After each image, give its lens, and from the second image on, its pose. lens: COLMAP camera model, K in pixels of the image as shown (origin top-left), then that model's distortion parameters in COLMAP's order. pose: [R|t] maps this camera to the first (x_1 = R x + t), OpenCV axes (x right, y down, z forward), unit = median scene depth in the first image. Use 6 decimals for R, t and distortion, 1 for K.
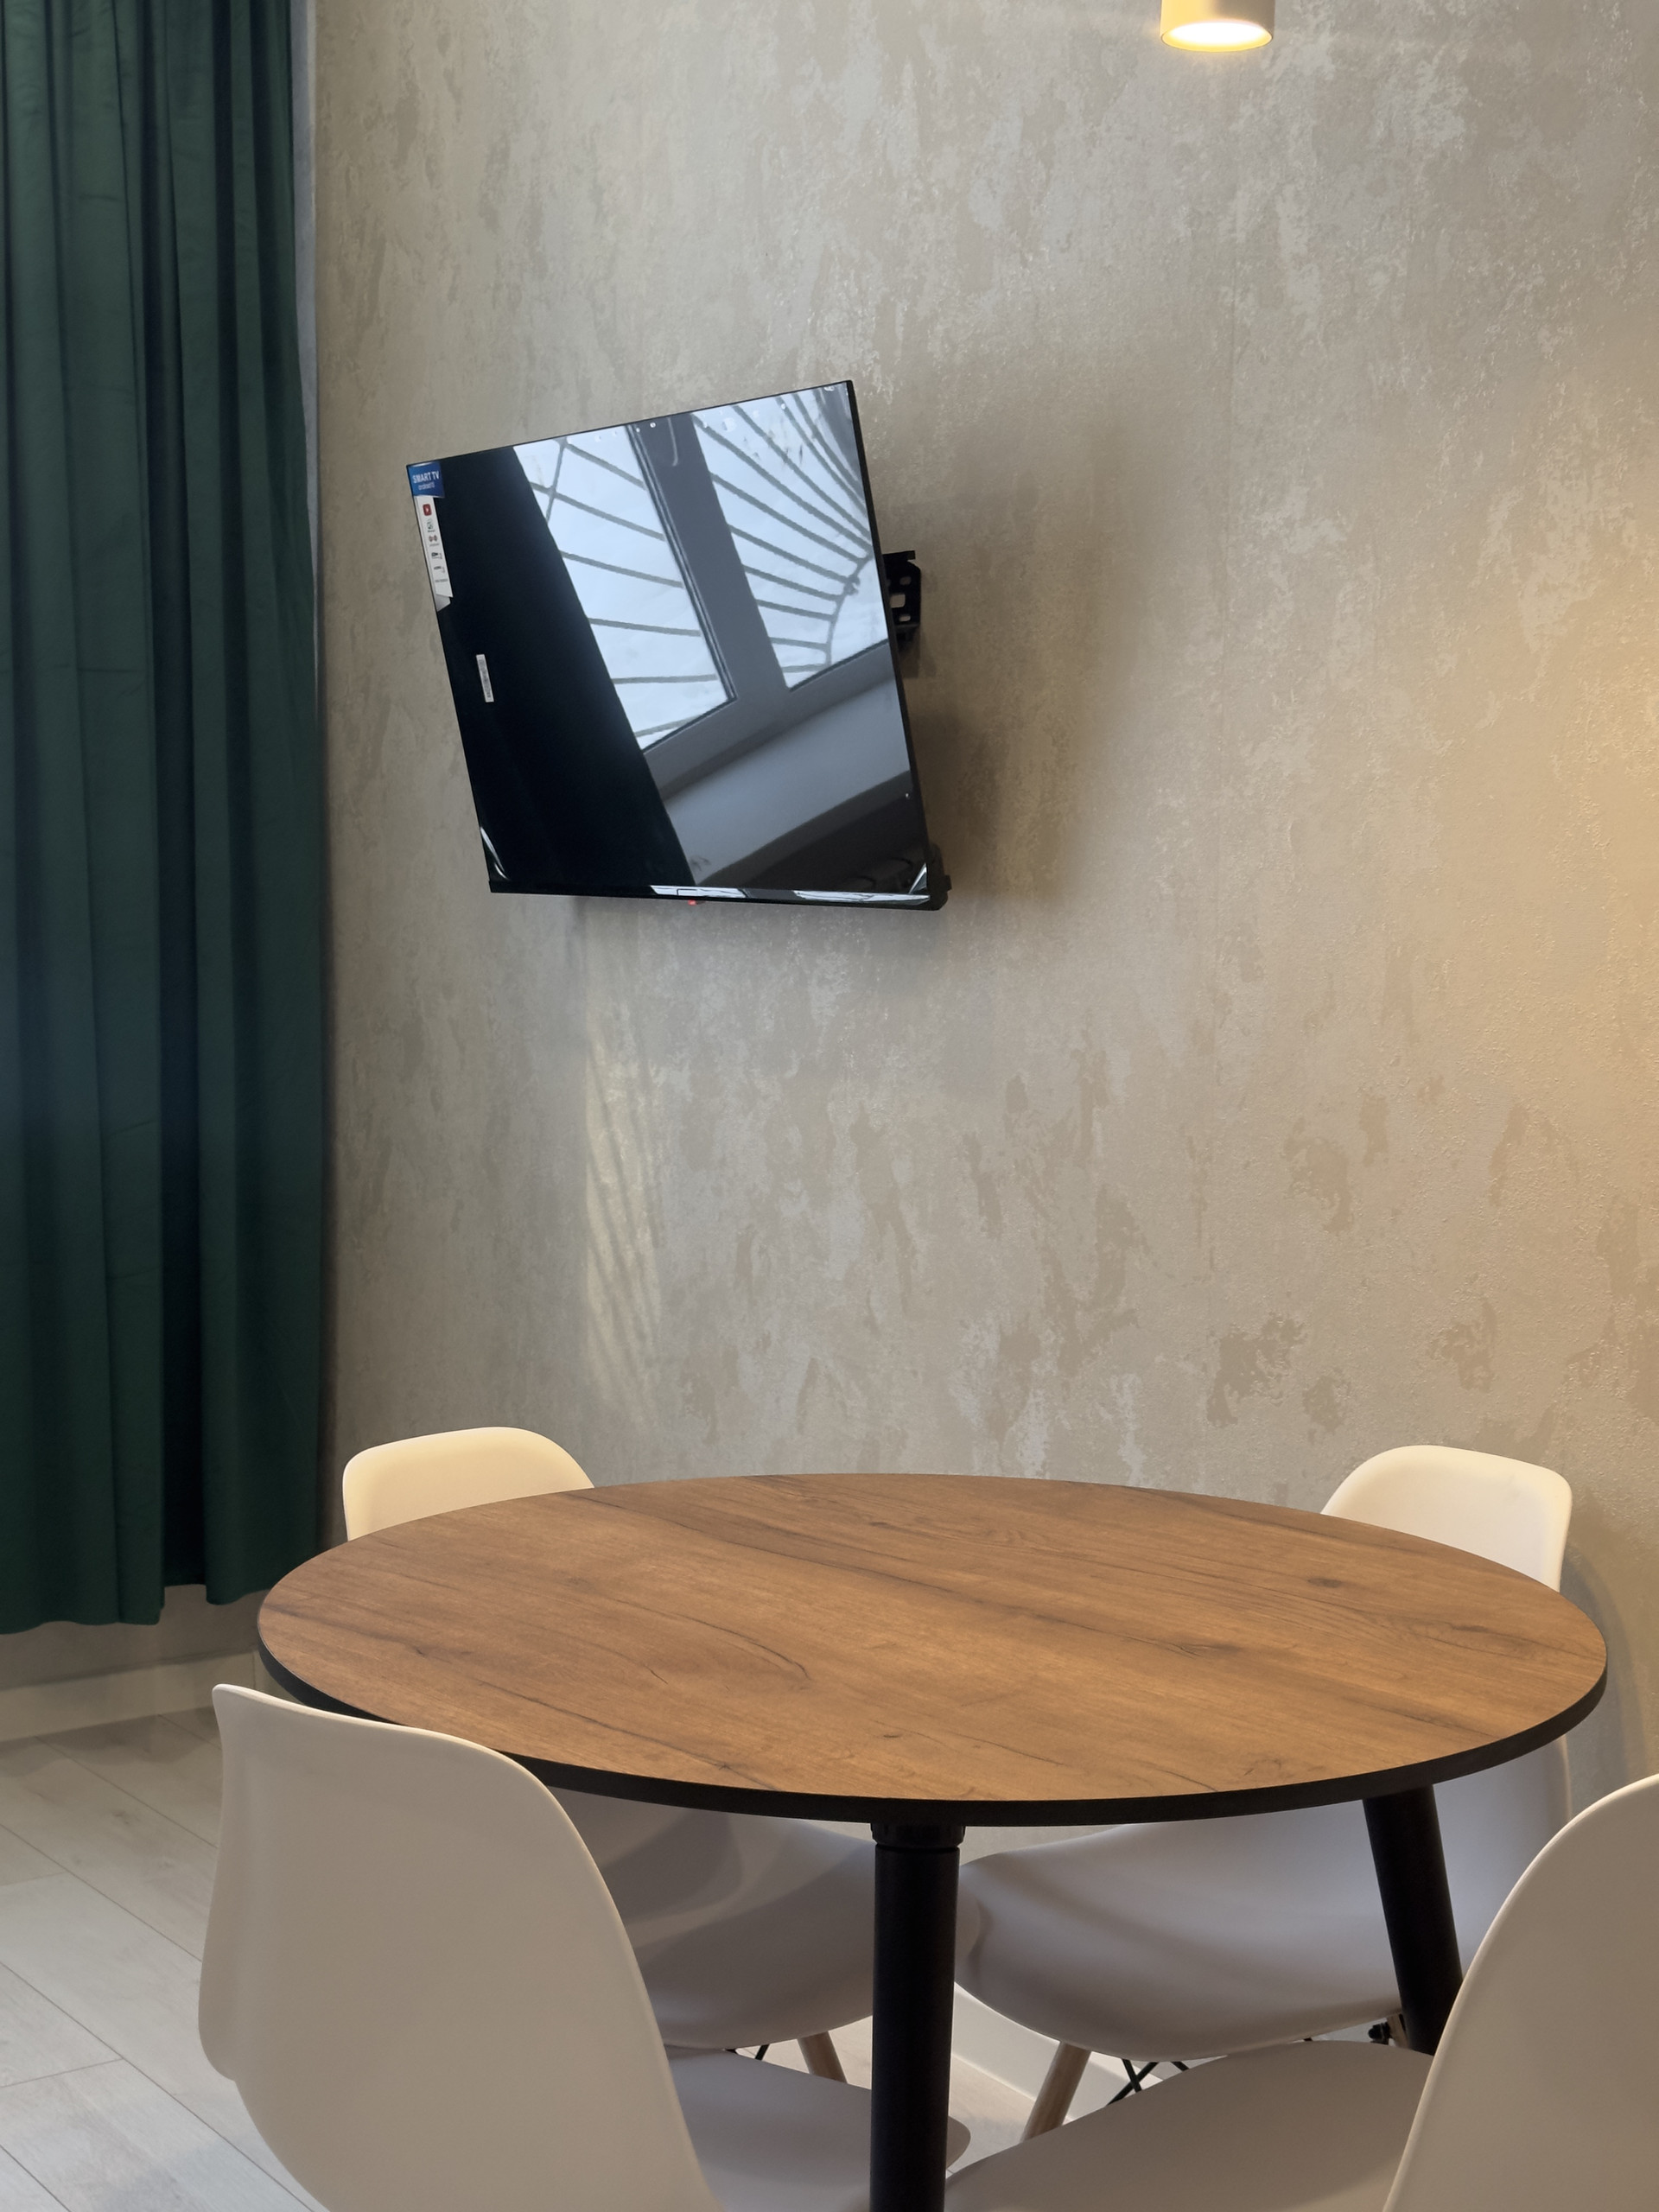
lens RADIAL K [[3076.9, 0, 813.3], [0, 3076.9, 1124.0], [0, 0, 1]] dist [0.120776, 0.000000]
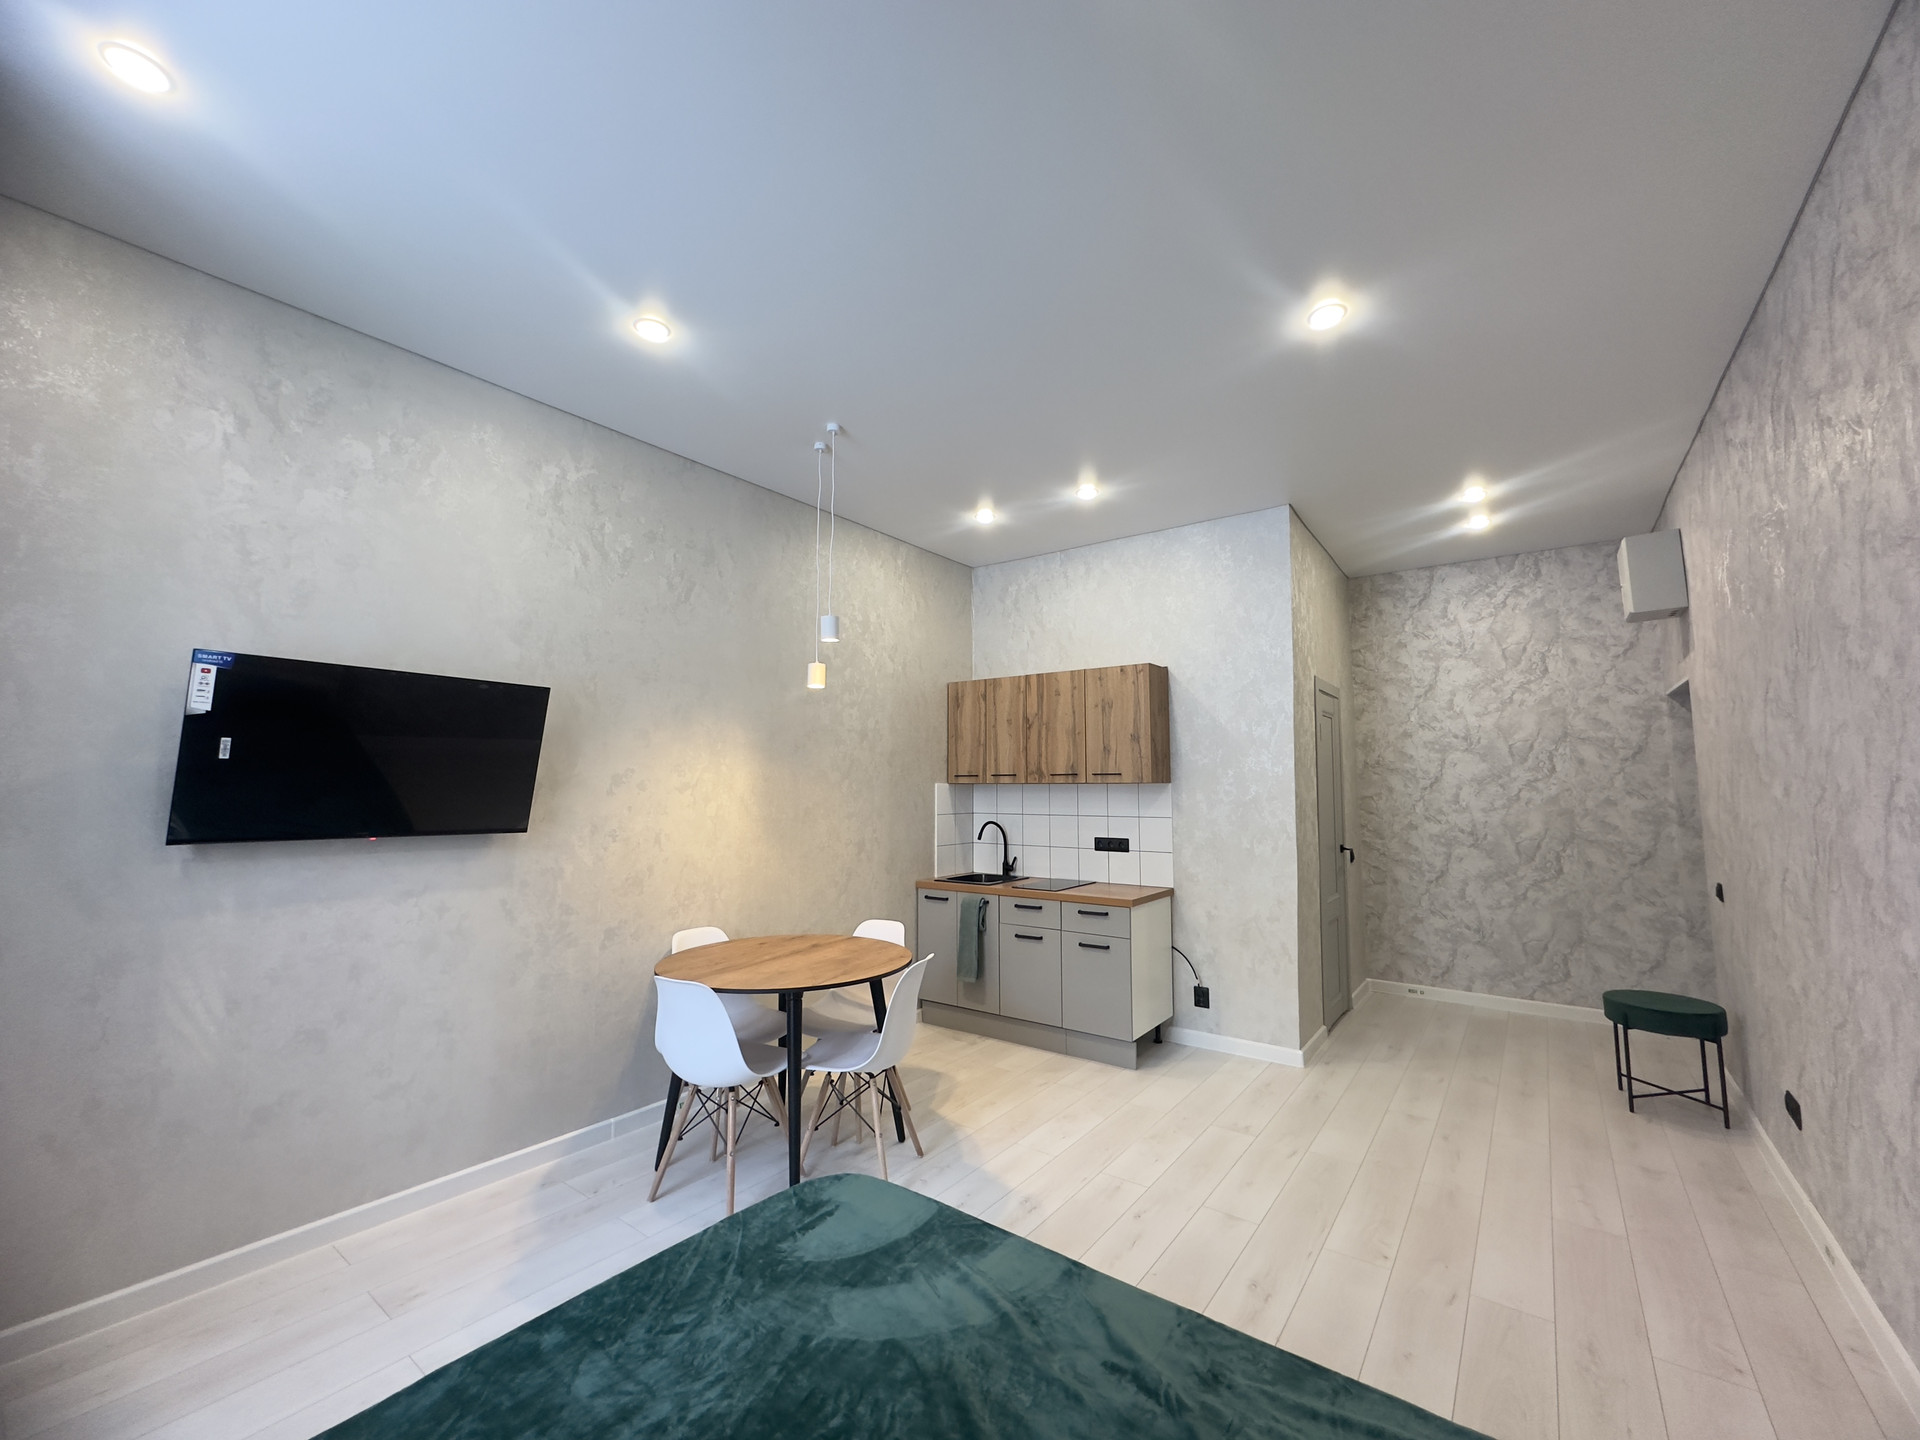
lens RADIAL K [[763.4, 0, 960.9], [0, 763.4, 721.5], [0, 0, 1]] dist [-0.003014, 0.000874]
pose [[-0.299879, 0.074870, 0.951035, -0.760609], [0.077562, 0.995529, -0.053916, -0.088255], [-0.950819, 0.057596, -0.304345, 0.630320]]
